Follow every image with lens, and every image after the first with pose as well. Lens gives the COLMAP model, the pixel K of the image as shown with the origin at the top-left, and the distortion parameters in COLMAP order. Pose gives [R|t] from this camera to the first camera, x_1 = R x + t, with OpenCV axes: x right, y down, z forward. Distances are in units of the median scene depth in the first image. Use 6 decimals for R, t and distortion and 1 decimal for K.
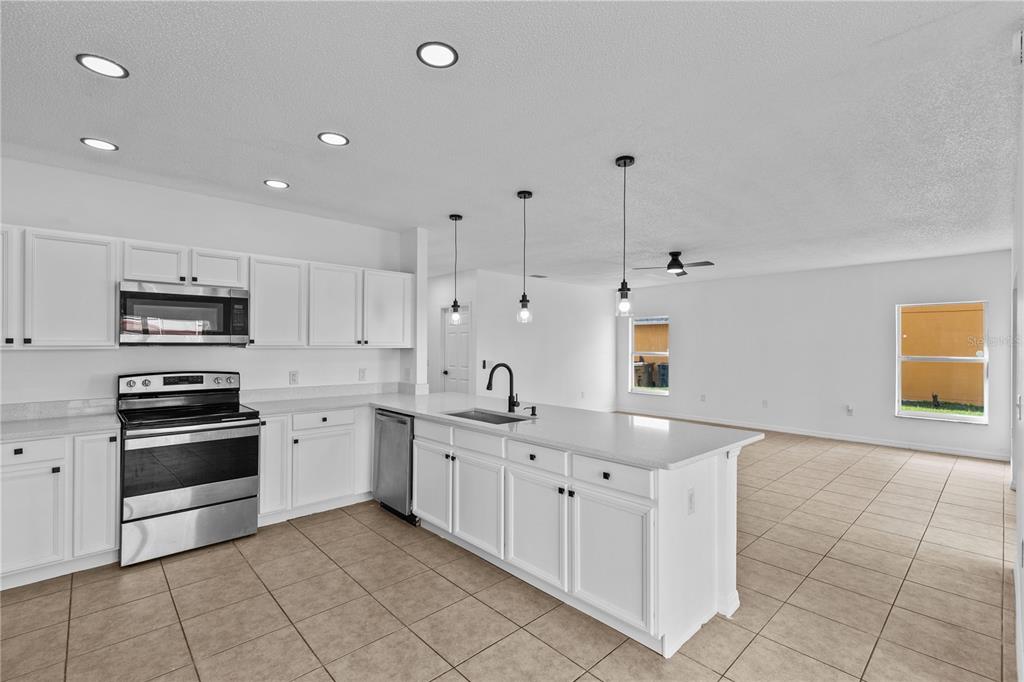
lens RADIAL K [[458.7, 0, 515.9], [0, 458.7, 343.2], [0, 0, 1]] dist [0.007459, -0.000824]
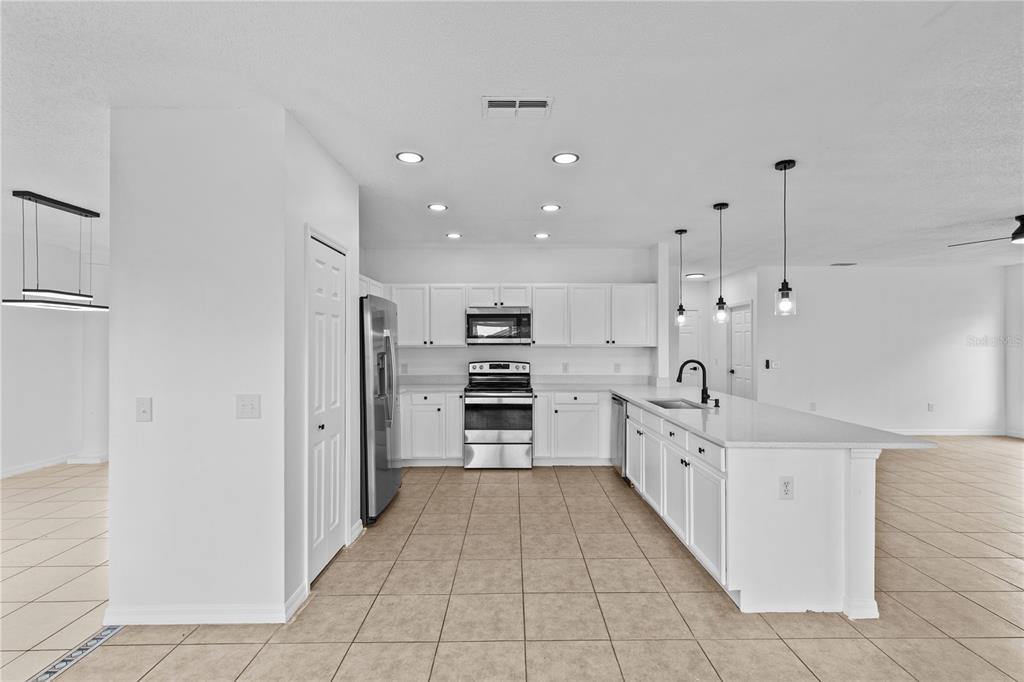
lens RADIAL K [[458.7, 0, 515.9], [0, 458.7, 343.2], [0, 0, 1]] dist [0.007459, -0.000824]
pose [[0.734327, -0.005549, -0.678773, 0.414500], [0.006036, 0.999980, -0.001645, 0.001818], [0.678769, -0.002890, 0.734346, -0.142640]]
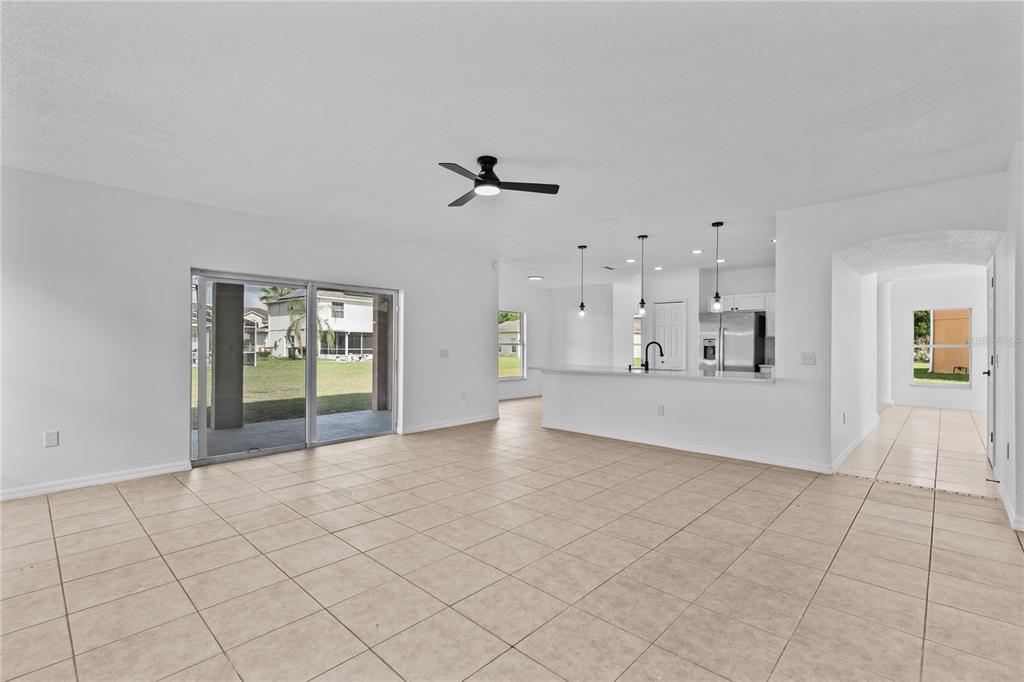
lens RADIAL K [[459.8, 0, 517.8], [0, 459.8, 349.0], [0, 0, 1]] dist [0.006065, -0.000715]
pose [[-0.997232, -0.004915, -0.074184, 0.587086], [-0.005312, 0.999973, 0.005156, 0.063122], [0.074156, 0.005536, -0.997231, 2.640236]]
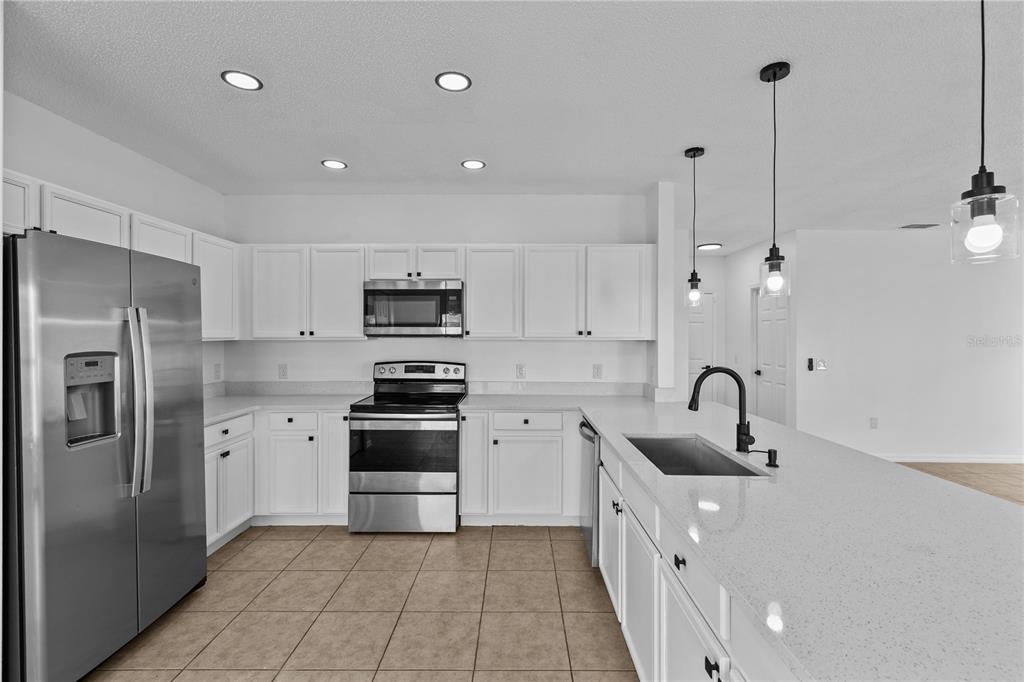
lens RADIAL K [[459.0, 0, 515.7], [0, 459.0, 333.1], [0, 0, 1]] dist [0.004221, -0.000178]
pose [[0.725409, -0.005910, -0.688293, 0.182429], [0.003468, 0.999982, -0.004932, 0.002123], [0.688309, 0.001191, 0.725416, 0.376228]]
